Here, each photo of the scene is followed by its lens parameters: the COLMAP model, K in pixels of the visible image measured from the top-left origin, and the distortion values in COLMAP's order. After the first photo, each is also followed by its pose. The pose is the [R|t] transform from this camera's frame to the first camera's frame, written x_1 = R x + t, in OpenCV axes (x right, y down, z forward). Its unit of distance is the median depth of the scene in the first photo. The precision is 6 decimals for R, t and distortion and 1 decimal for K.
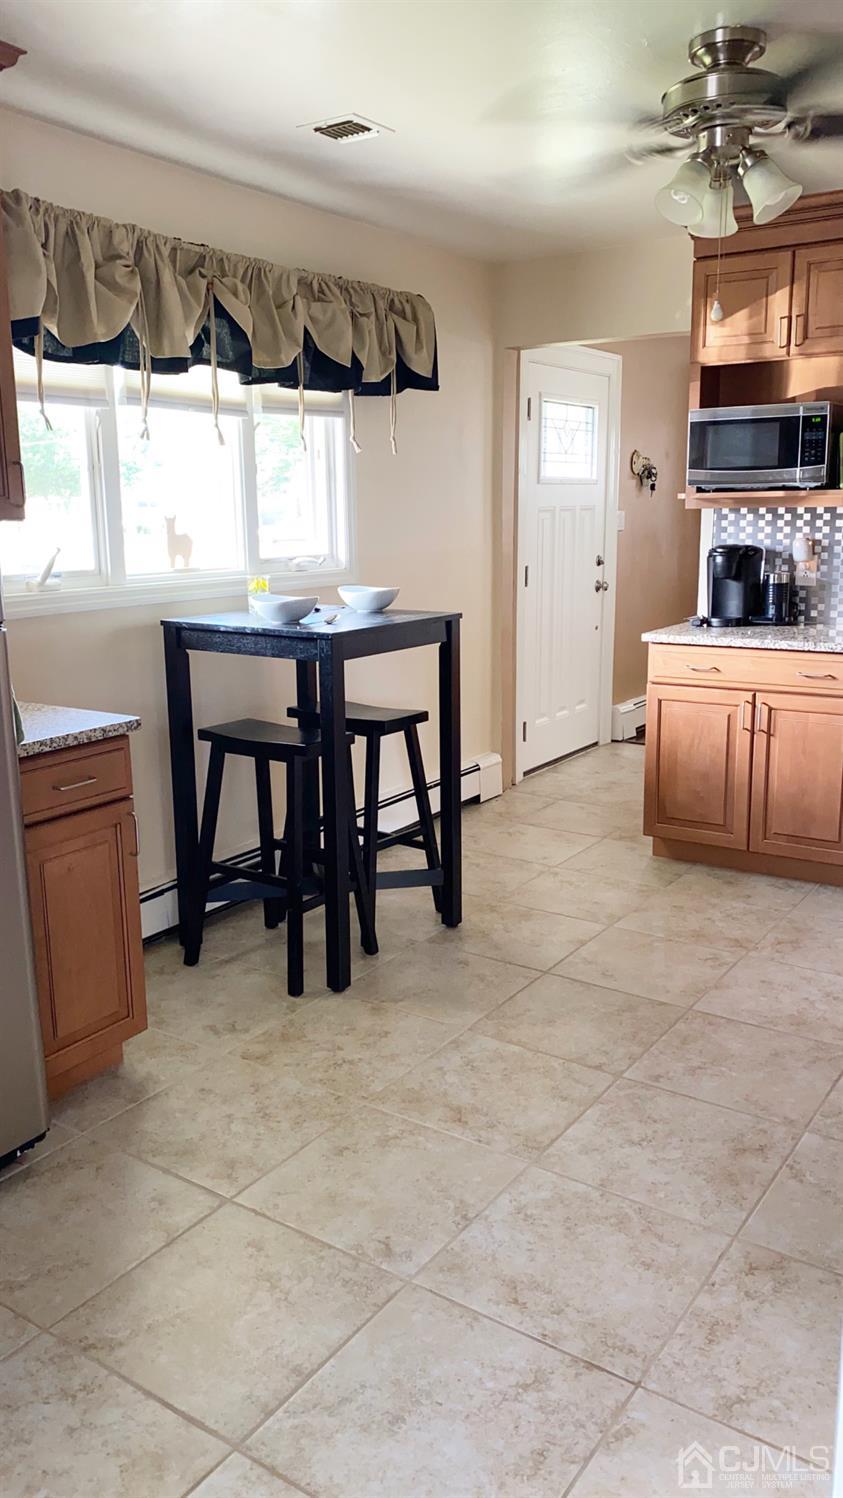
lens RADIAL K [[1124.3, 0, 423.1], [0, 1124.3, 754.9], [0, 0, 1]] dist [0.008470, -0.000262]
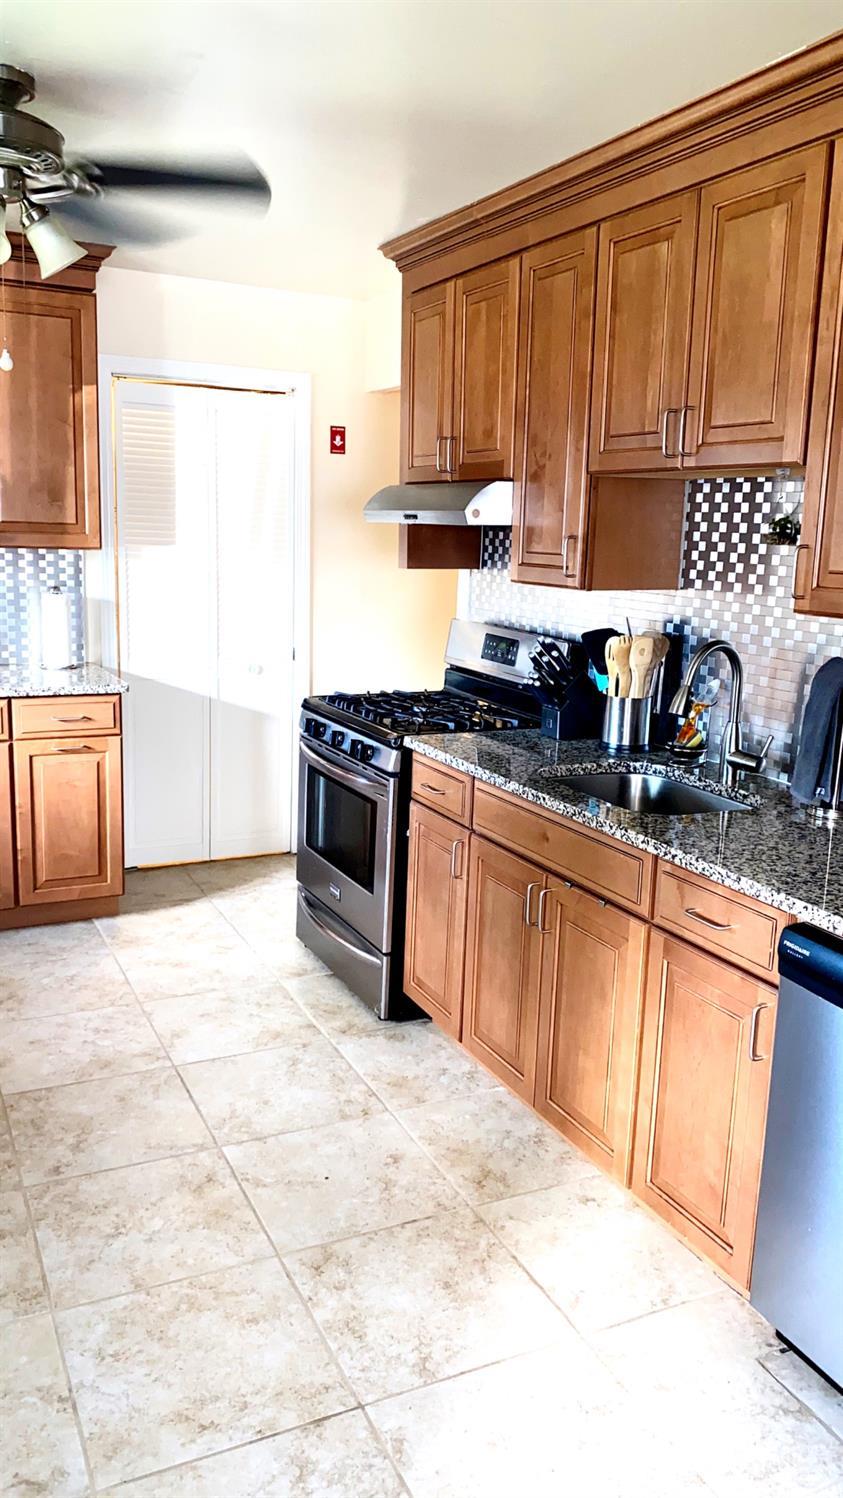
lens RADIAL K [[1187.2, 0, 423.4], [0, 1187.2, 742.3], [0, 0, 1]] dist [-0.004992, 0.000417]
pose [[0.500215, -0.132364, 0.855725, -0.546979], [0.159657, 0.985402, 0.059094, -0.082514], [-0.851055, 0.107063, 0.514046, 0.286354]]
